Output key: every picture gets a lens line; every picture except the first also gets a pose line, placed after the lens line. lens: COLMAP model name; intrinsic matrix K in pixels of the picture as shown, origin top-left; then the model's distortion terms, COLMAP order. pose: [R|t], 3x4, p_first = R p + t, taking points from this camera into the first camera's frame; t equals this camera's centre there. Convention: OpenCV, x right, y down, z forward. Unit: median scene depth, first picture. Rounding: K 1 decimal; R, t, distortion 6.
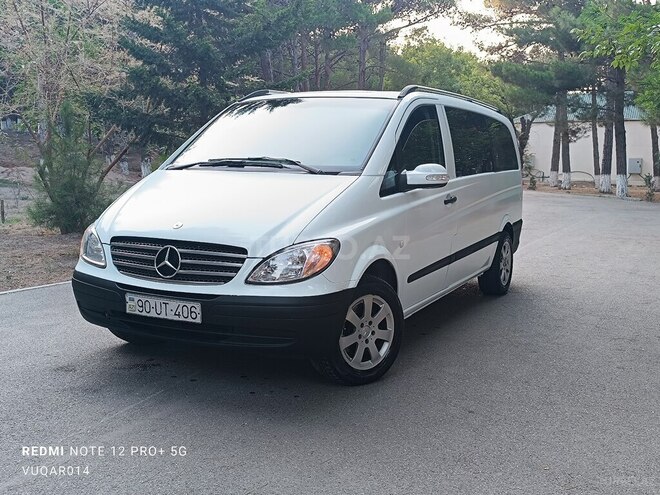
lens RADIAL K [[694.4, 0, 341.0], [0, 694.4, 247.1], [0, 0, 1]] dist [0.081904, -0.183133]
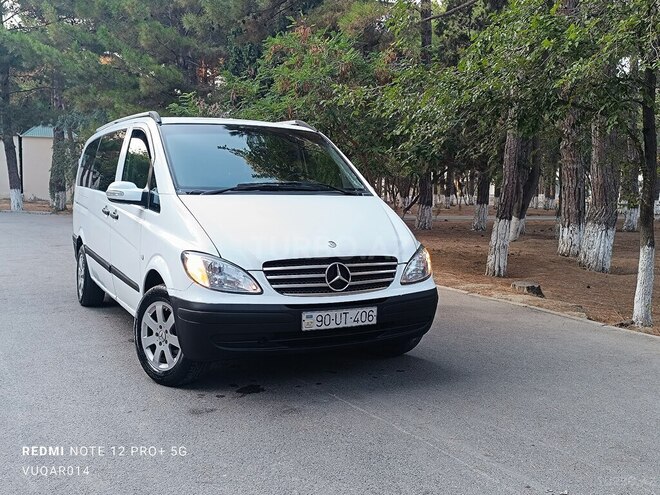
lens RADIAL K [[693.9, 0, 330.0], [0, 693.9, 247.5], [0, 0, 1]] dist [0.079434, -0.169617]
pose [[0.594985, -0.084014, 0.799334, -1.021656], [0.098227, 0.994668, 0.031429, -0.055663], [-0.797712, 0.059816, 0.600065, 0.300128]]
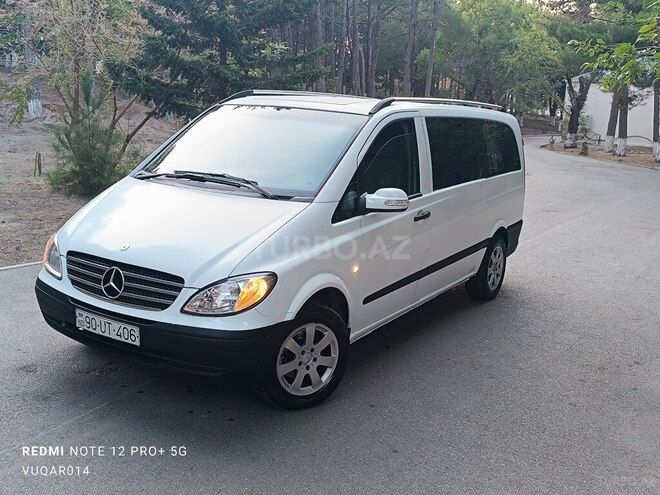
lens RADIAL K [[693.9, 0, 330.0], [0, 693.9, 247.5], [0, 0, 1]] dist [0.079434, -0.169617]
pose [[0.994702, 0.059020, -0.084166, 0.137433], [-0.052474, 0.995574, 0.077972, -0.114147], [0.088396, -0.073143, 0.993396, 0.006558]]
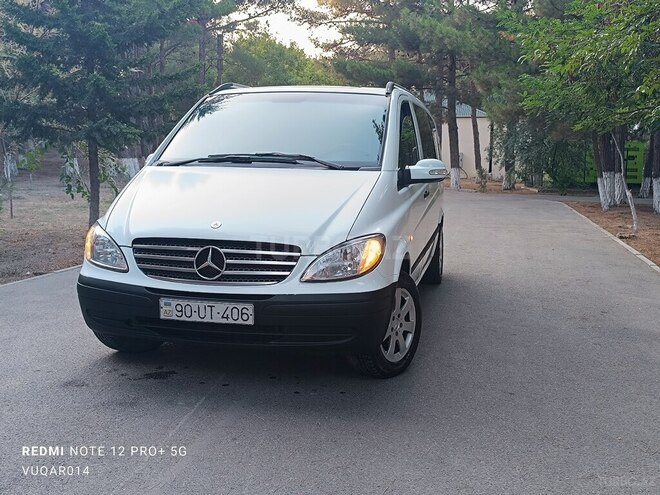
lens RADIAL K [[693.9, 0, 330.0], [0, 693.9, 247.5], [0, 0, 1]] dist [0.079434, -0.169617]
pose [[0.972053, -0.032652, 0.232479, -0.275708], [0.030555, 0.999453, 0.012618, -0.006146], [-0.232763, -0.005162, 0.972520, 0.031387]]
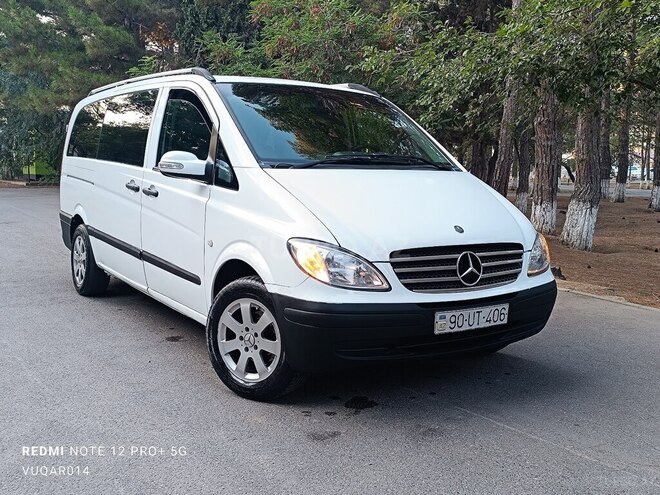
lens RADIAL K [[693.9, 0, 330.0], [0, 693.9, 247.5], [0, 0, 1]] dist [0.079434, -0.169617]
pose [[0.504239, -0.113445, 0.856080, -1.018434], [0.091688, 0.992763, 0.077553, -0.086626], [-0.858683, 0.039387, 0.510991, 0.607354]]
